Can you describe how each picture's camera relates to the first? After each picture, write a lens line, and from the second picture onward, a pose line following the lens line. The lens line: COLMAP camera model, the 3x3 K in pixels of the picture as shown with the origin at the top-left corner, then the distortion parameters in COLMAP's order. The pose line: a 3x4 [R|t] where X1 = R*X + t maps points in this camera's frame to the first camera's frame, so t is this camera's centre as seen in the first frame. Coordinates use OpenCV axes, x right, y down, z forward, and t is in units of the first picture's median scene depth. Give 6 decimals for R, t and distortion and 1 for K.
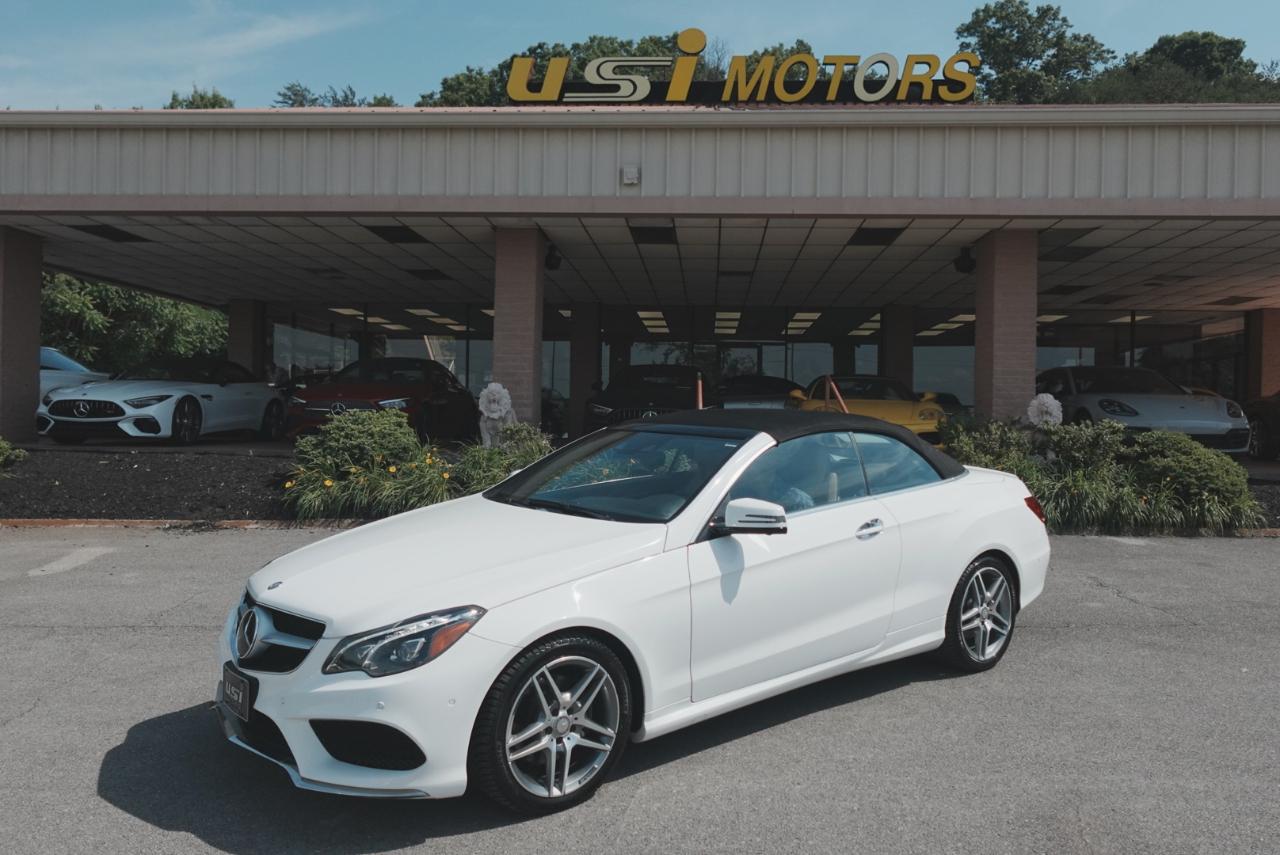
lens RADIAL K [[975.5, 0, 640.0], [0, 975.5, 427.5], [0, 0, 1]] dist [-0.005288, 0.011006]
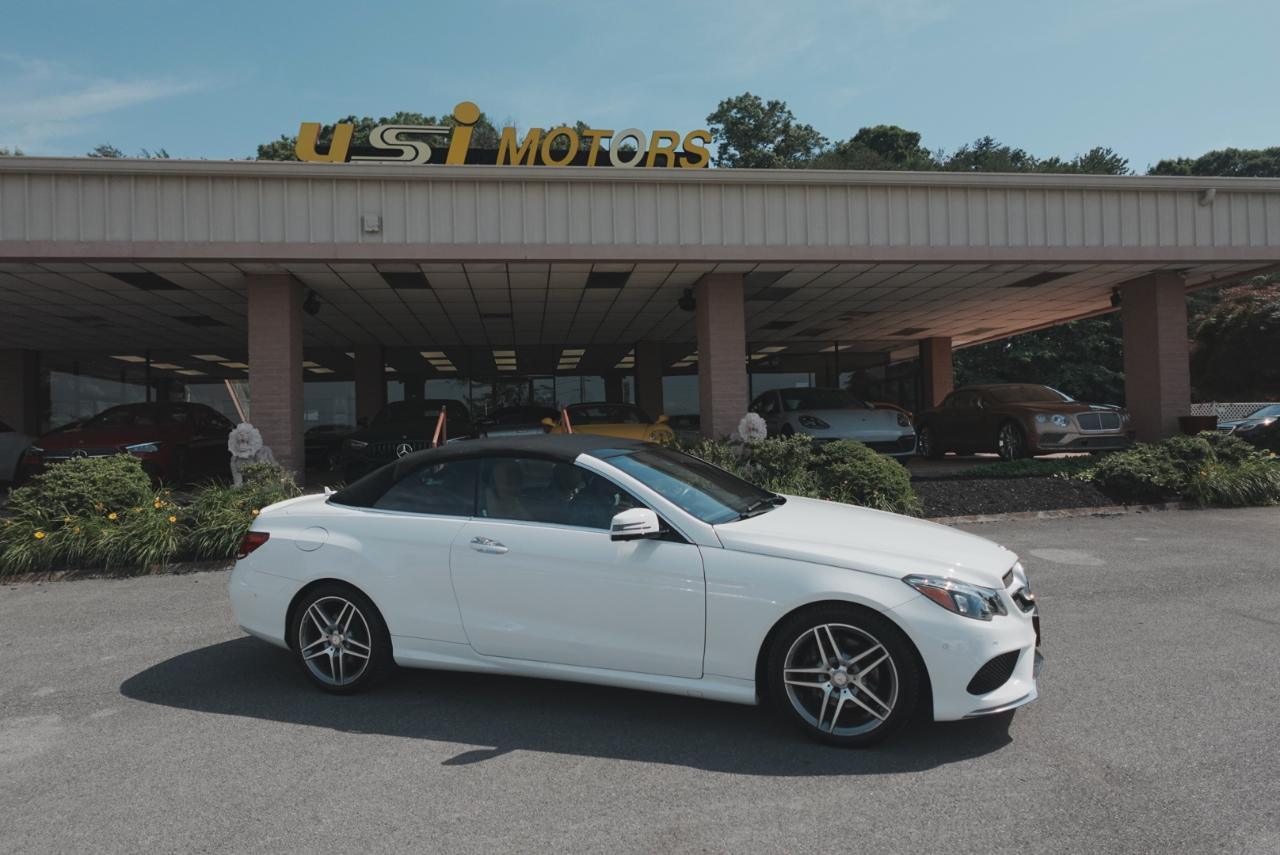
lens RADIAL K [[831.4, 0, 640.0], [0, 831.4, 427.5], [0, 0, 1]] dist [-0.001434, 0.005363]
pose [[0.977662, -0.042495, 0.205843, 0.062031], [0.048058, 0.998600, -0.022100, -0.001493], [-0.204616, 0.031499, 0.978335, 0.045768]]
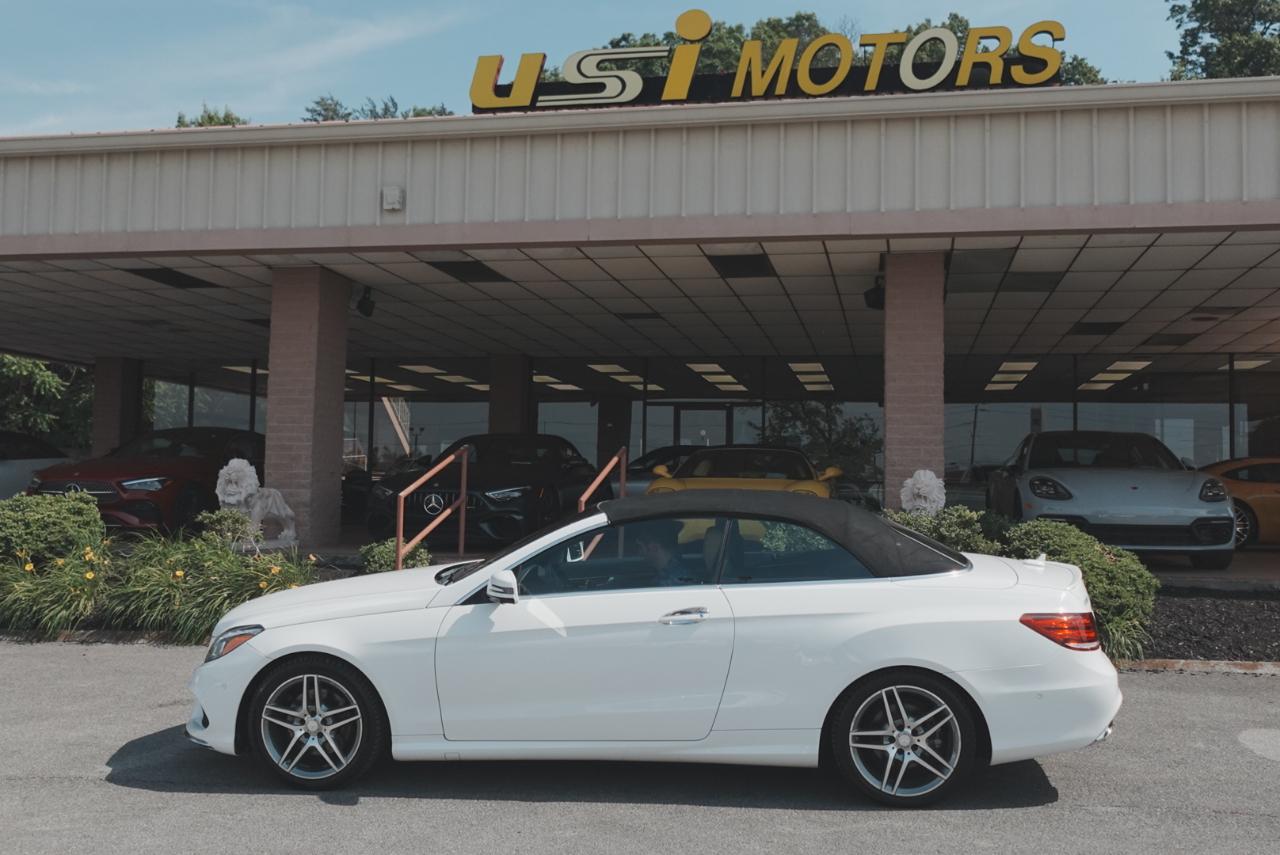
lens RADIAL K [[1240.4, 0, 640.0], [0, 1240.4, 427.5], [0, 0, 1]] dist [-0.009863, 0.019670]
pose [[0.990768, -0.007980, -0.135331, 0.252424], [-0.000925, 0.997845, -0.065614, -0.003794], [0.135563, 0.065133, 0.988625, 0.026151]]
